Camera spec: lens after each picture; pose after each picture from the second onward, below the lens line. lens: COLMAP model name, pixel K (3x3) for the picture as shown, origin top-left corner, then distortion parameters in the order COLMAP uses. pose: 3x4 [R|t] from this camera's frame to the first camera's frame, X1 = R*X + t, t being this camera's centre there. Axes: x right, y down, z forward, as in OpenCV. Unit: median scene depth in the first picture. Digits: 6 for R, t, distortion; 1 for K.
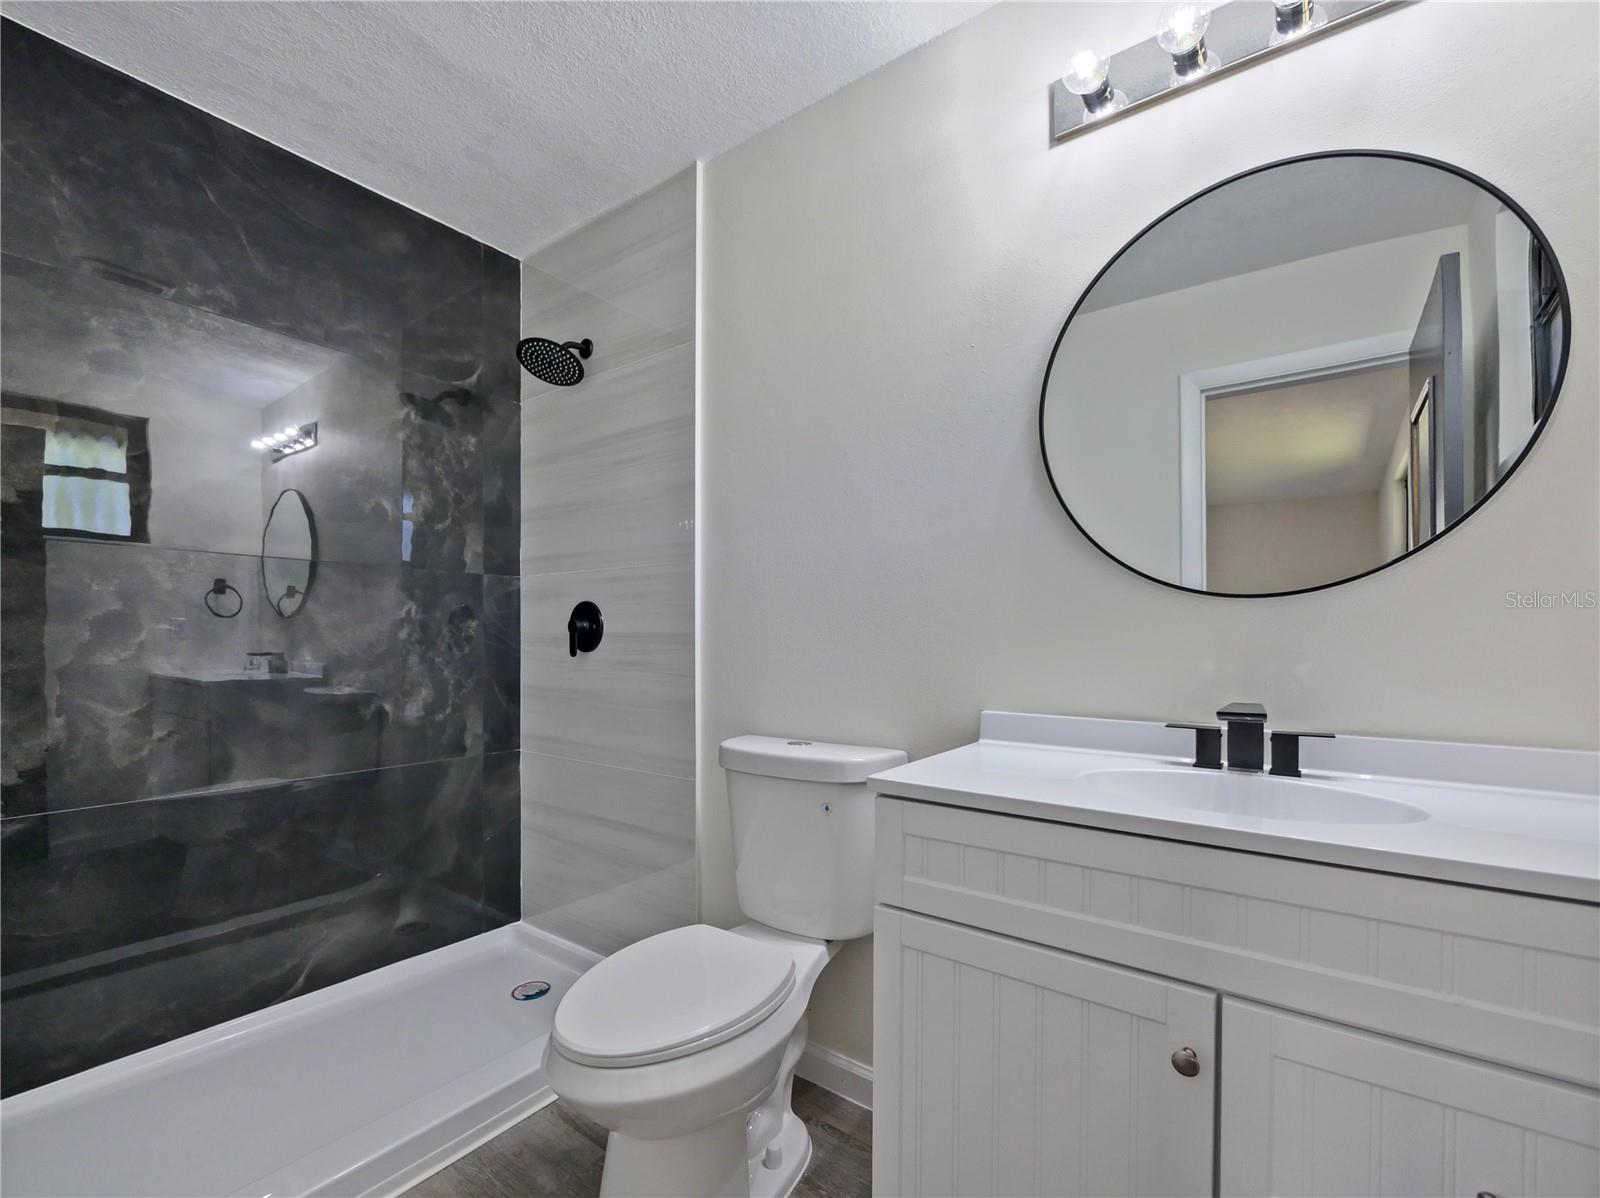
lens RADIAL K [[697.4, 0, 782.3], [0, 697.4, 648.7], [0, 0, 1]] dist [-0.006161, -0.000399]
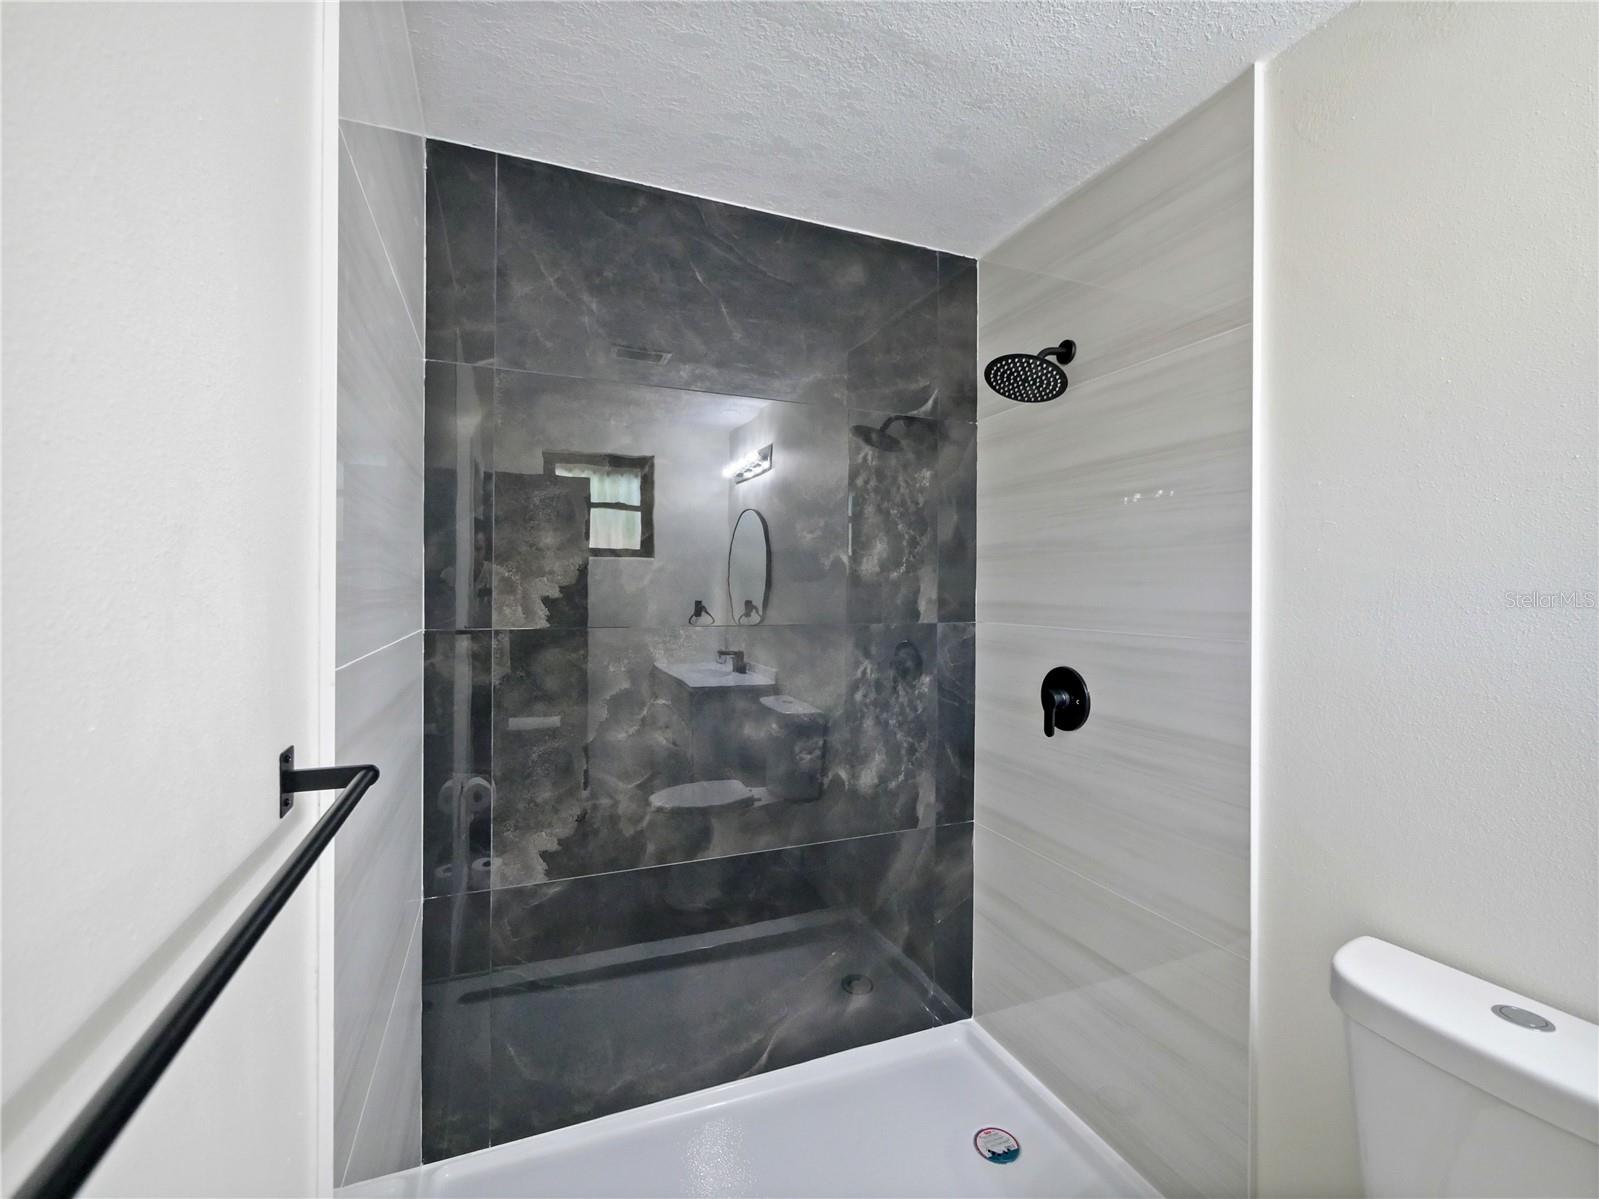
lens RADIAL K [[692.6, 0, 799.5], [0, 692.6, 599.5], [0, 0, 1]] dist [-0.004309, 0.000196]
pose [[0.861856, 0.004228, -0.507135, -0.138840], [-0.009322, 0.999928, -0.007505, -0.134123], [0.507067, 0.011195, 0.861834, 0.156475]]
